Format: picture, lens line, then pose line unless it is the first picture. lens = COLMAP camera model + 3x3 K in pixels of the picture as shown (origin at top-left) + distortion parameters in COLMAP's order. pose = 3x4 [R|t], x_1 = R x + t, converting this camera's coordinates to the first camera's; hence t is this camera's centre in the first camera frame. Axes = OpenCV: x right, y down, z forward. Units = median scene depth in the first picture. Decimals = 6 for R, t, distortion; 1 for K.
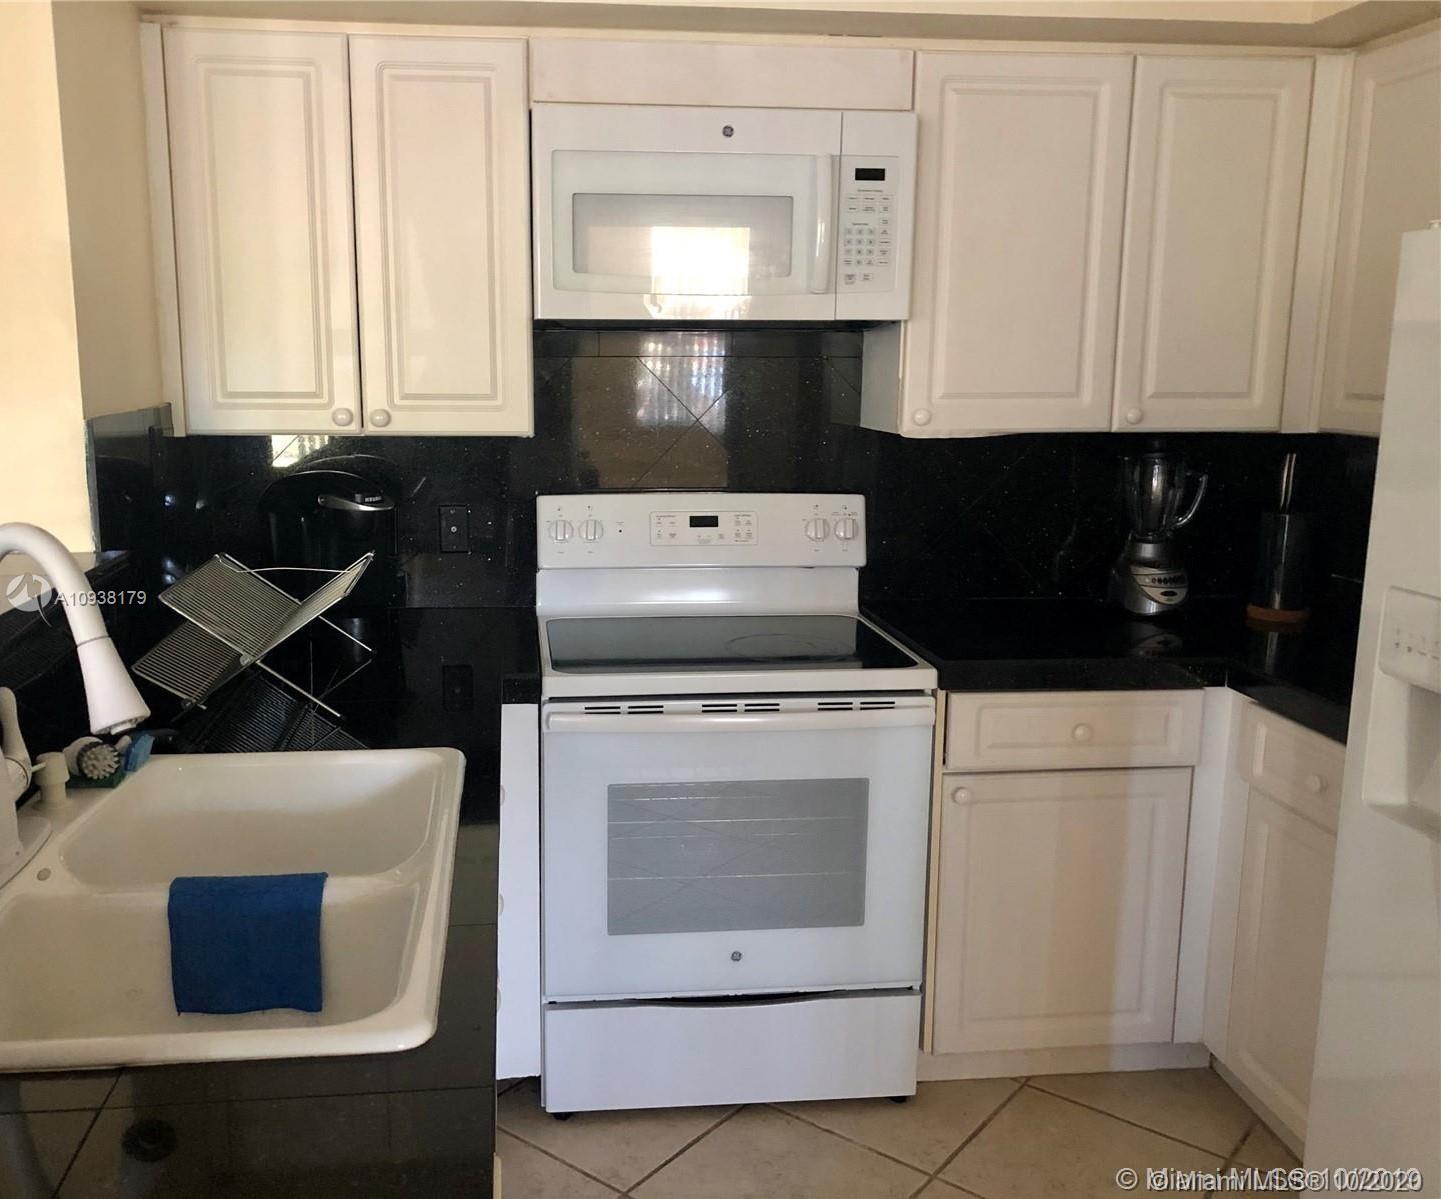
lens RADIAL K [[1355.6, 0, 707.6], [0, 1355.6, 608.9], [0, 0, 1]] dist [0.016325, 0.000000]
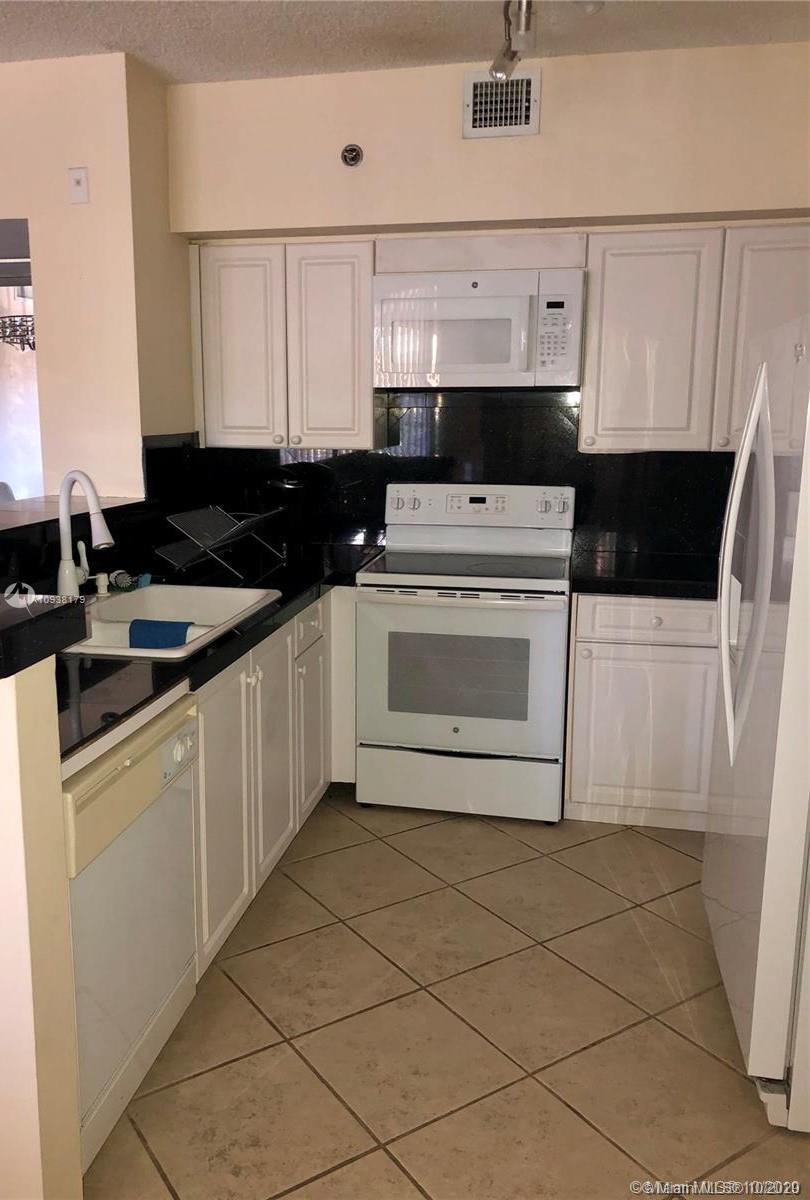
lens RADIAL K [[1002.6, 0, 378.6], [0, 1002.6, 615.0], [0, 0, 1]] dist [0.006518, -0.021194]
pose [[0.953207, 0.058768, -0.296550, 0.312771], [-0.052338, 0.998191, 0.029584, 0.061488], [0.297752, -0.012679, 0.954559, -0.337695]]
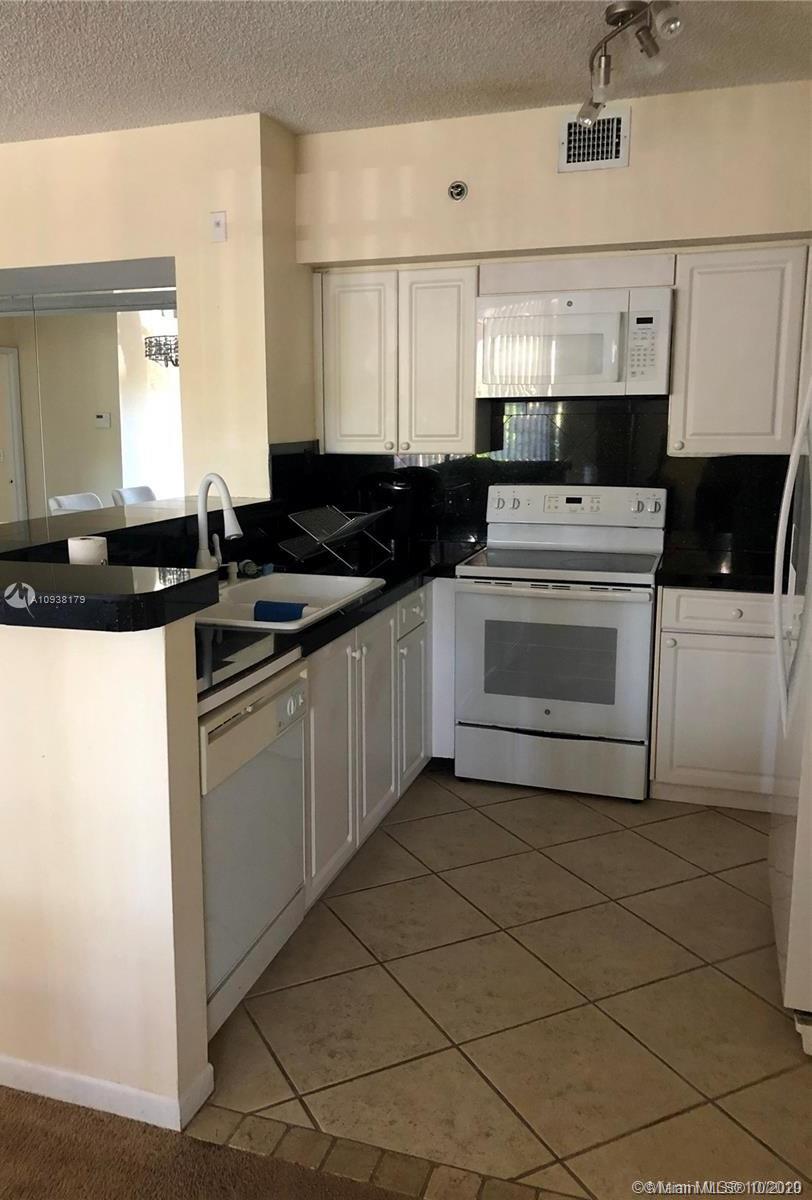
lens RADIAL K [[1002.6, 0, 376.1], [0, 1002.6, 596.9], [0, 0, 1]] dist [0.006518, -0.021194]
pose [[0.907340, 0.063462, -0.415580, 0.390903], [-0.063298, 0.997894, 0.014187, 0.078186], [0.415605, 0.013433, 0.909446, -0.456645]]
